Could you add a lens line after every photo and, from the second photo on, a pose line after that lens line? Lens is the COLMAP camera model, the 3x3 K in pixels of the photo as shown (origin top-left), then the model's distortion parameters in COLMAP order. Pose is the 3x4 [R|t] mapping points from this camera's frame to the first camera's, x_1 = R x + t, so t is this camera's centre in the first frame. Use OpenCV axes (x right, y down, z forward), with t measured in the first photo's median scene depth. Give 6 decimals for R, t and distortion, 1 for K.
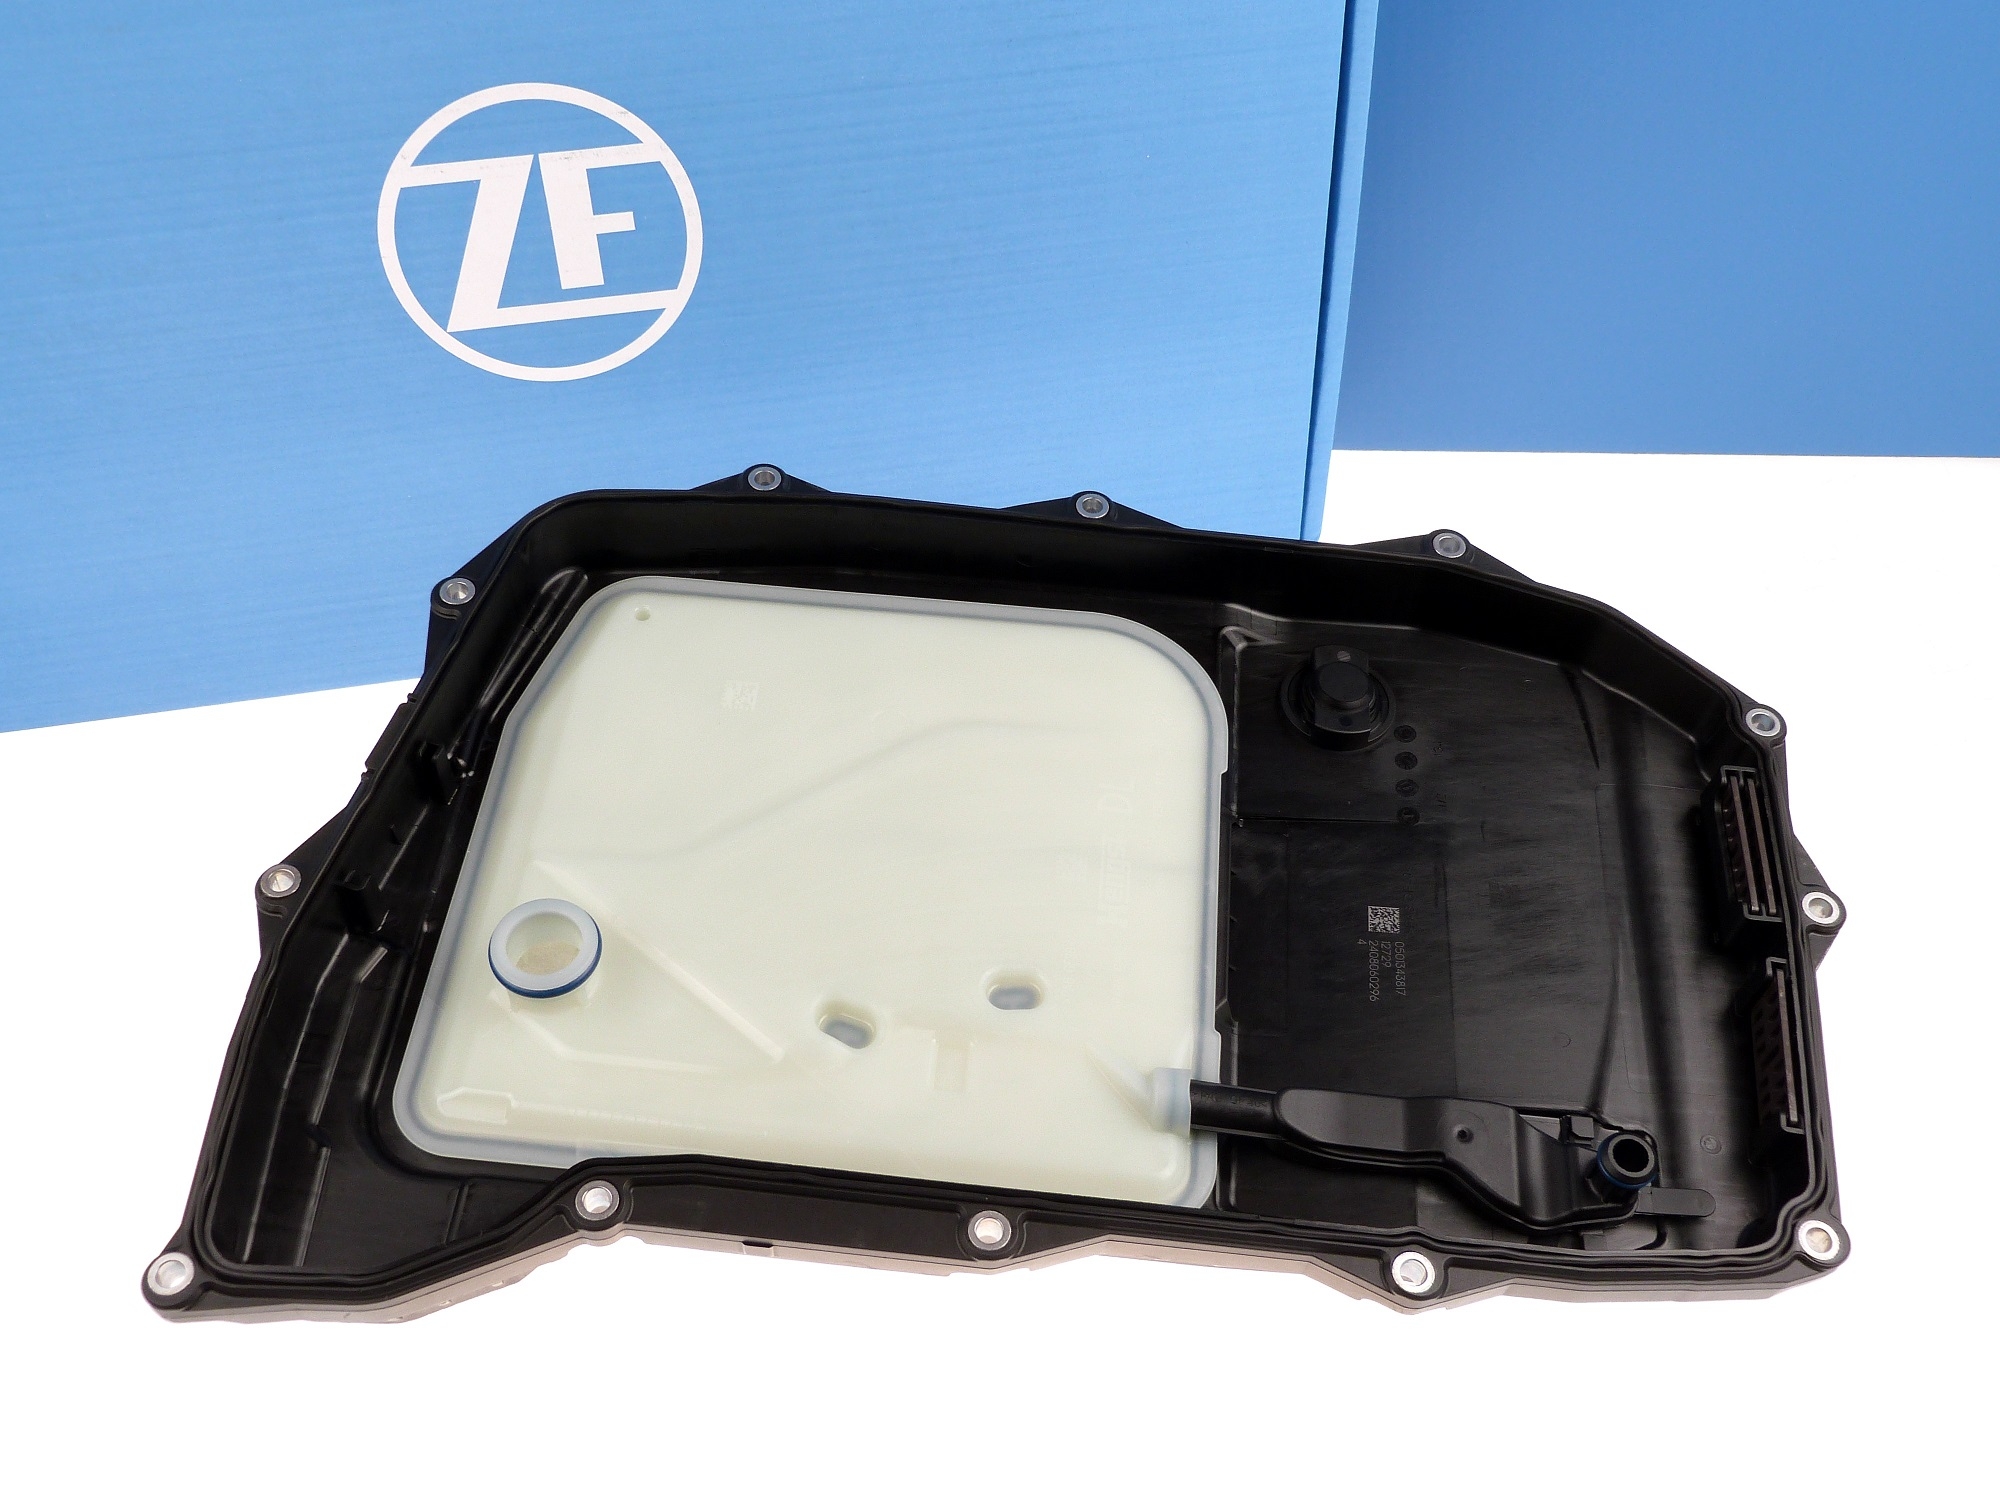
lens RADIAL K [[1950.4, 0, 1000.0], [0, 1950.4, 750.0], [0, 0, 1]] dist [-0.004431, -0.027906]
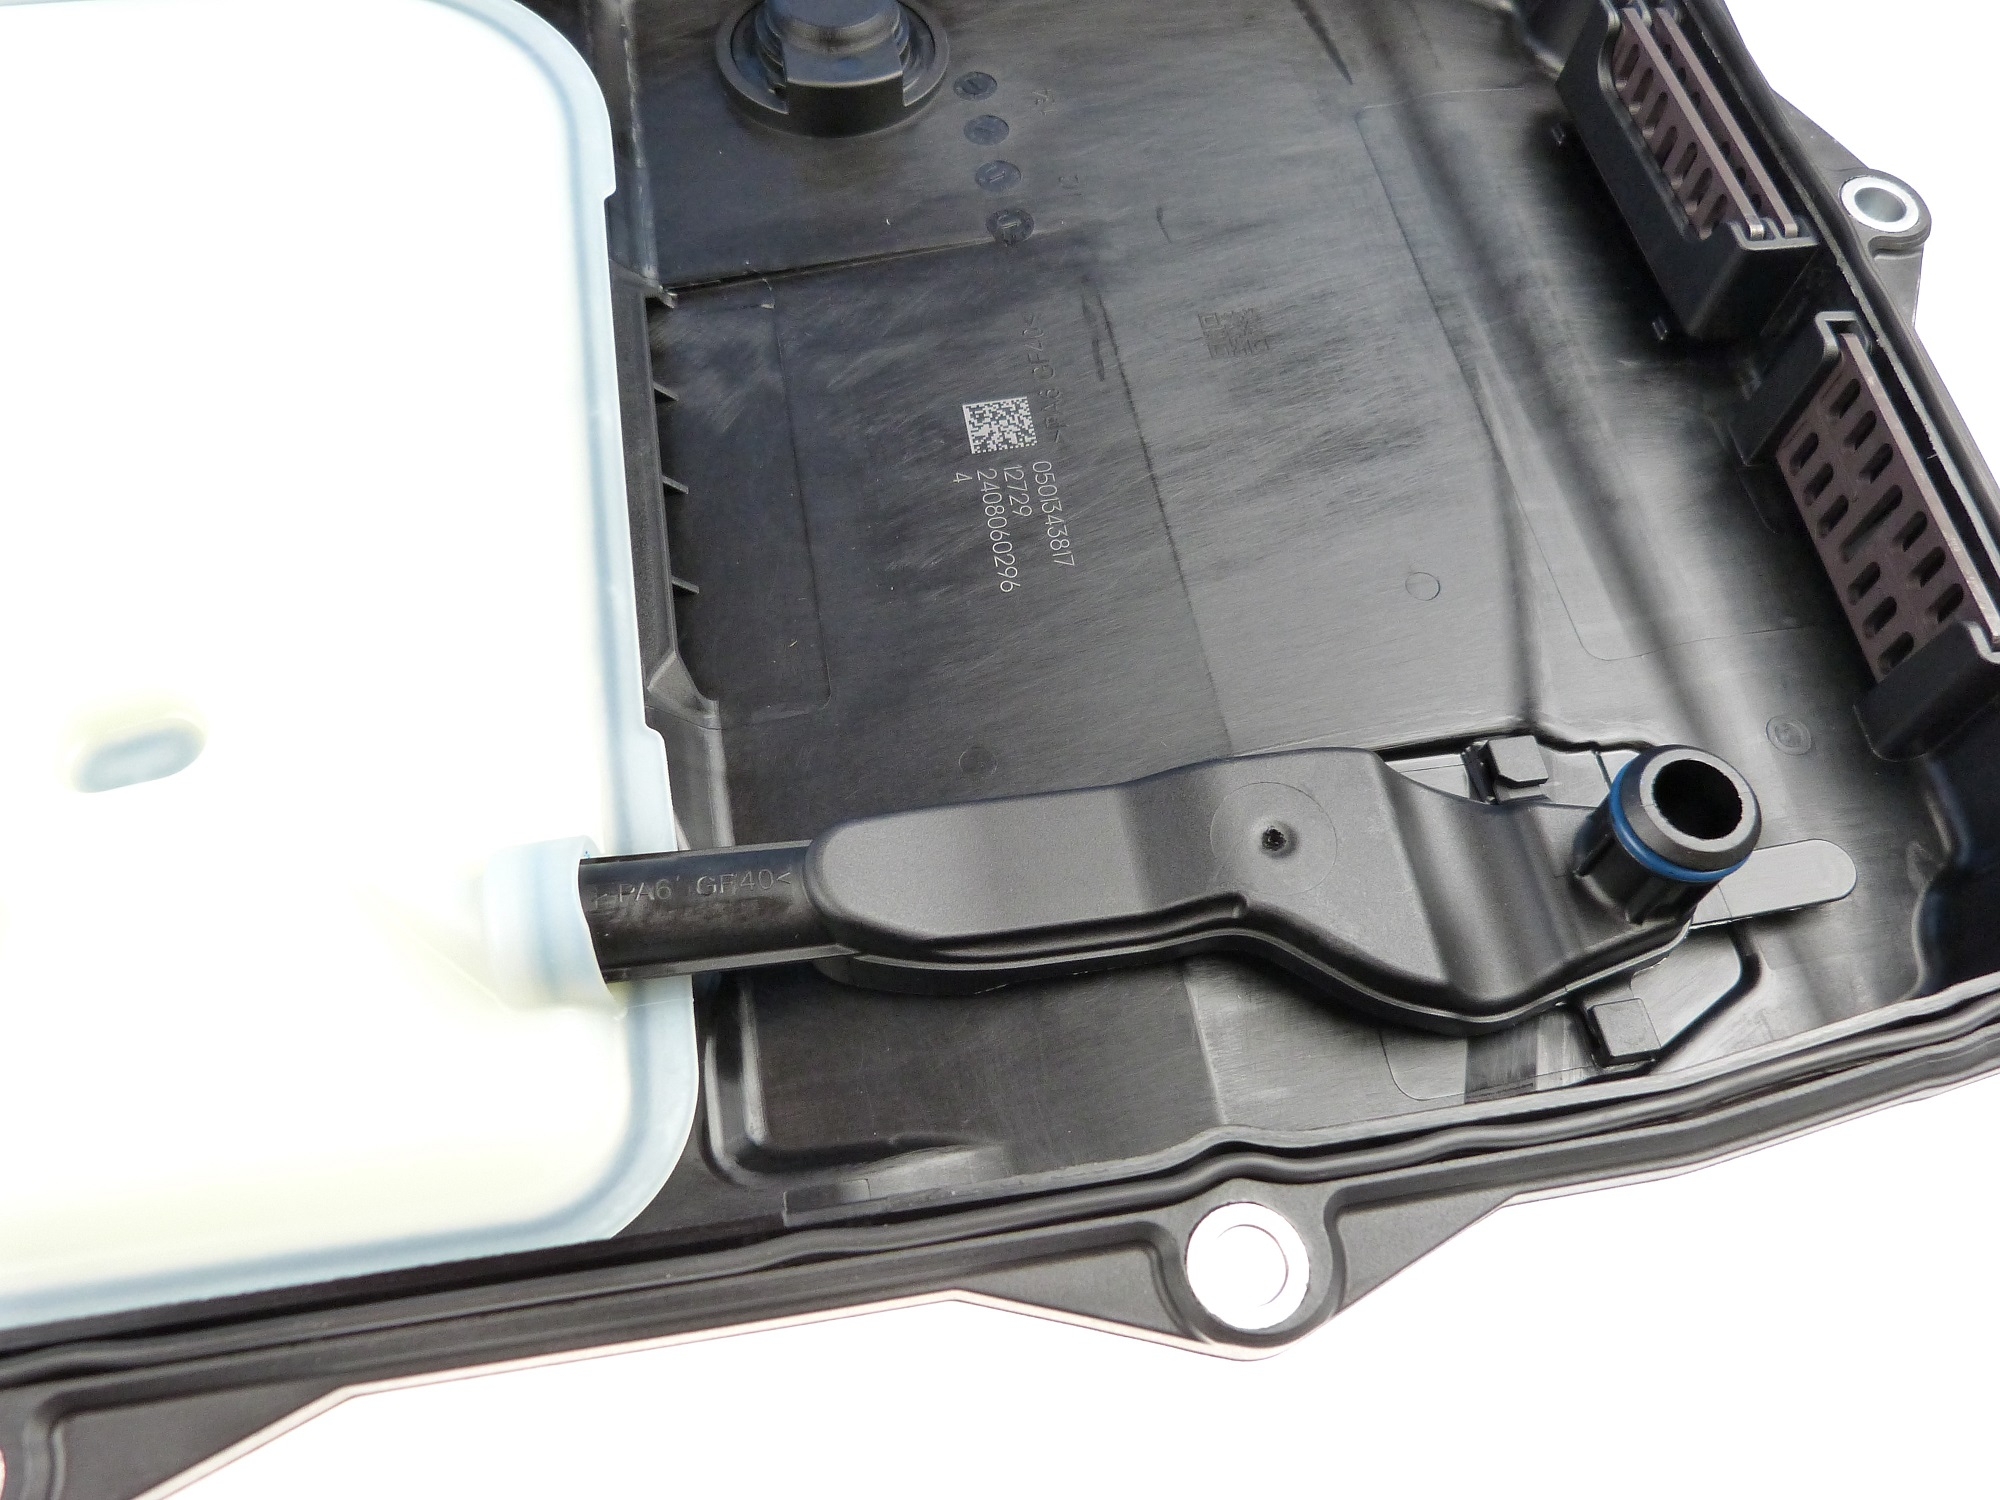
lens RADIAL K [[1573.0, 0, 995.7], [0, 1573.0, 807.9], [0, 0, 1]] dist [-0.034881, -0.001439]
pose [[0.964762, -0.221811, 0.141541, 0.123534], [0.197346, 0.965773, 0.168338, 0.112628], [-0.174036, -0.134474, 0.975514, 0.626542]]
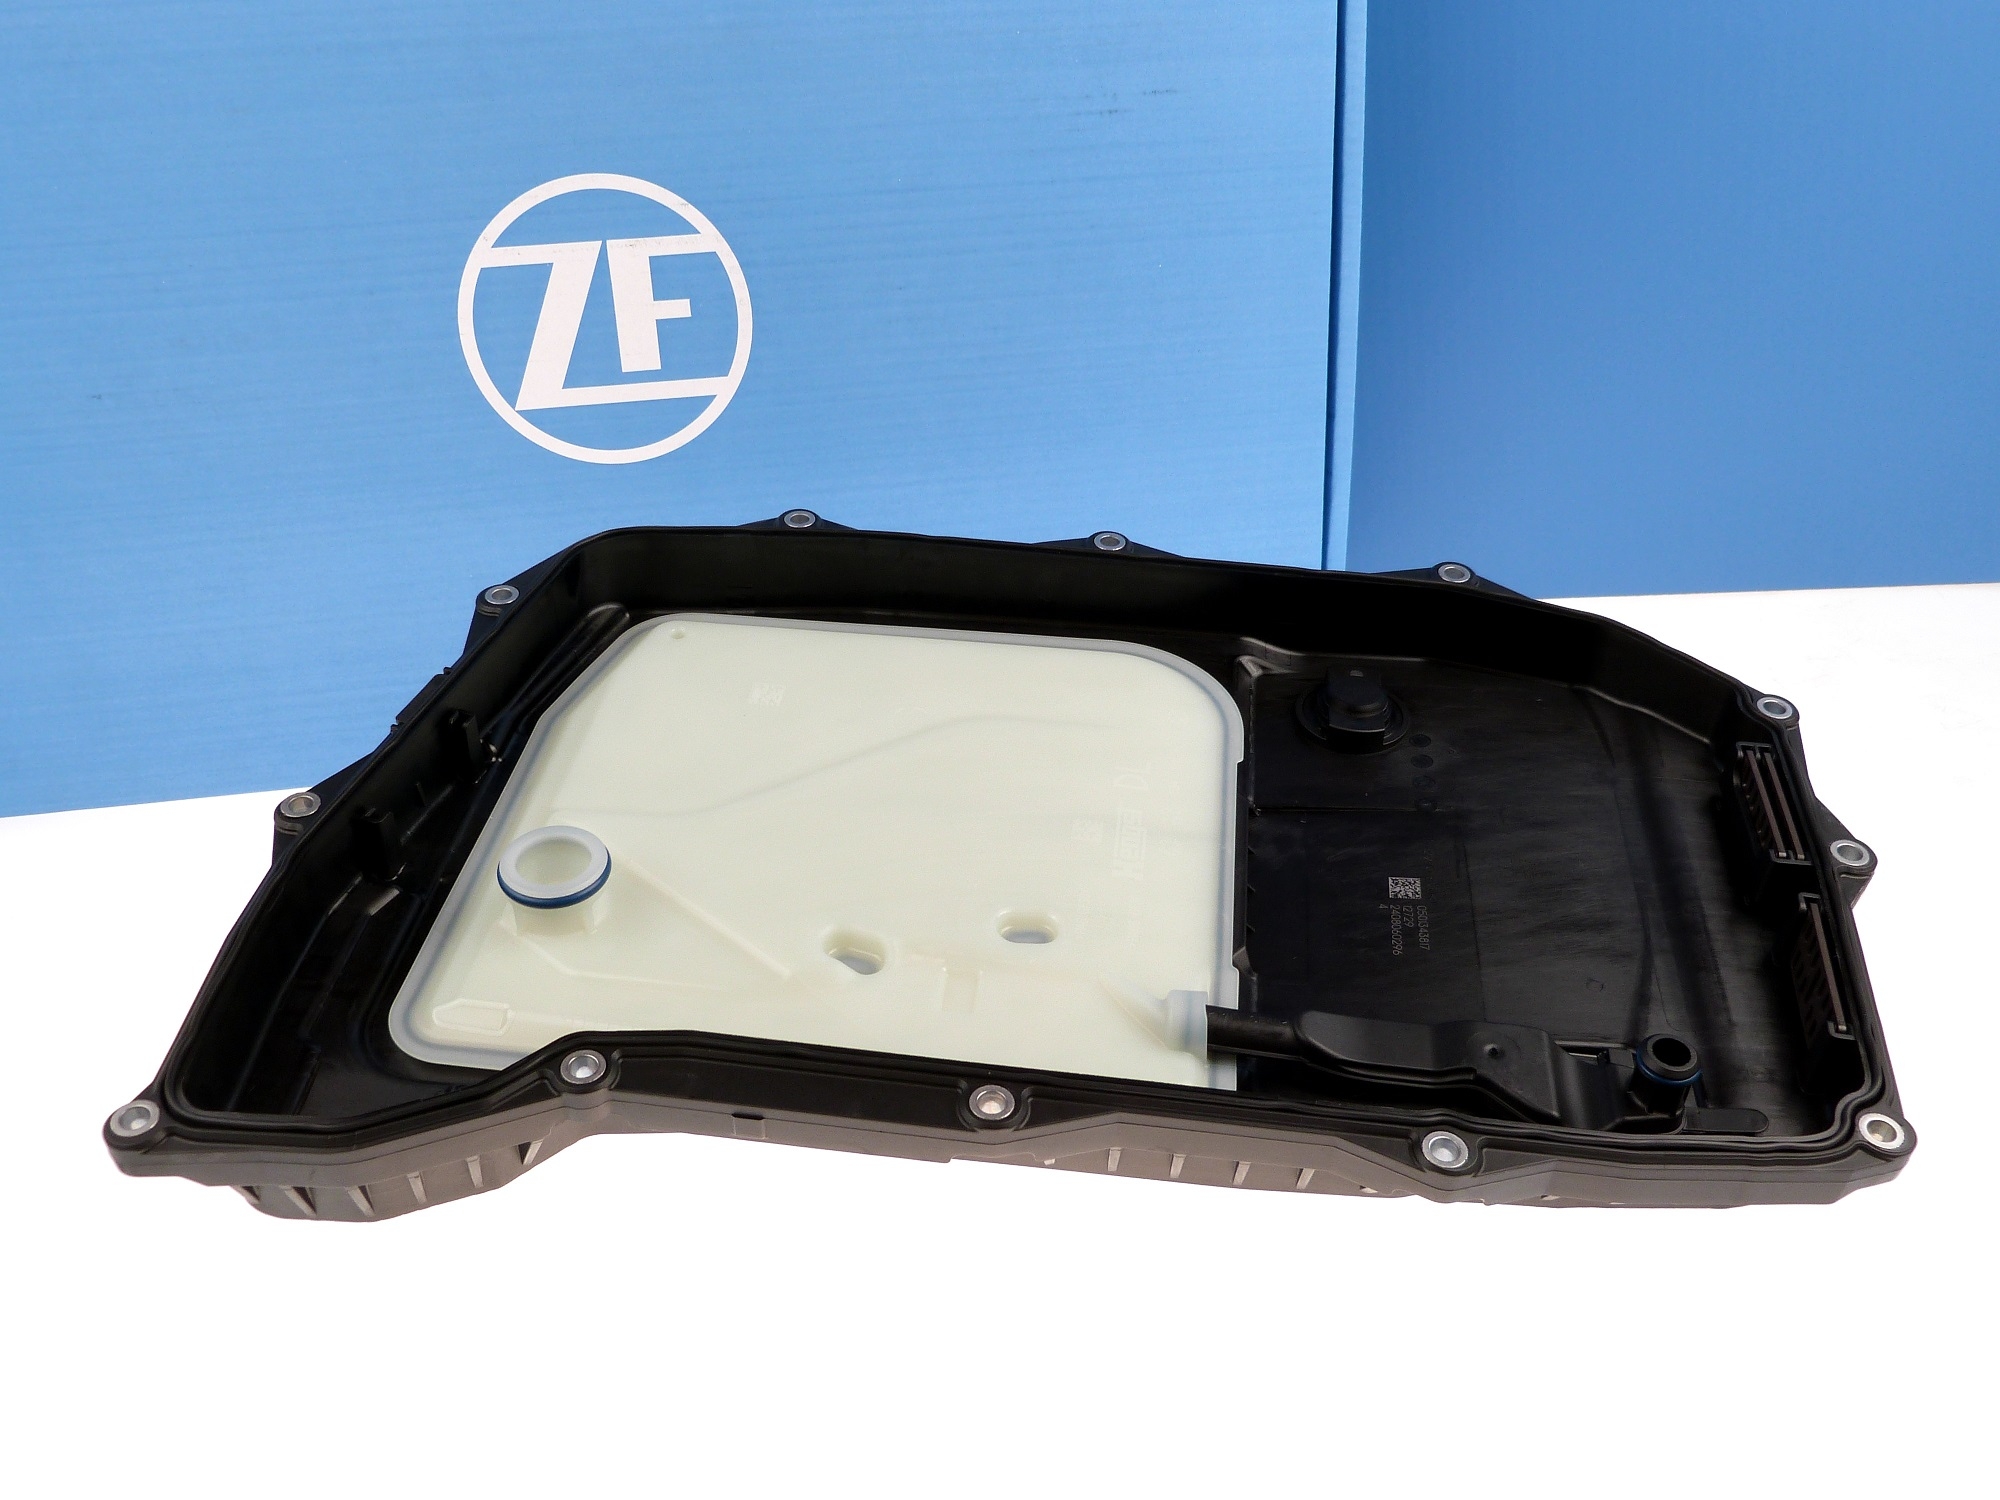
lens RADIAL K [[1833.8, 0, 1000.0], [0, 1833.8, 750.0], [0, 0, 1]] dist [-0.020615, -0.006477]
pose [[0.999373, -0.001574, -0.035378, 0.025374], [-0.007441, 0.967380, -0.253219, 0.256730], [0.034622, 0.253323, 0.966762, 0.080747]]
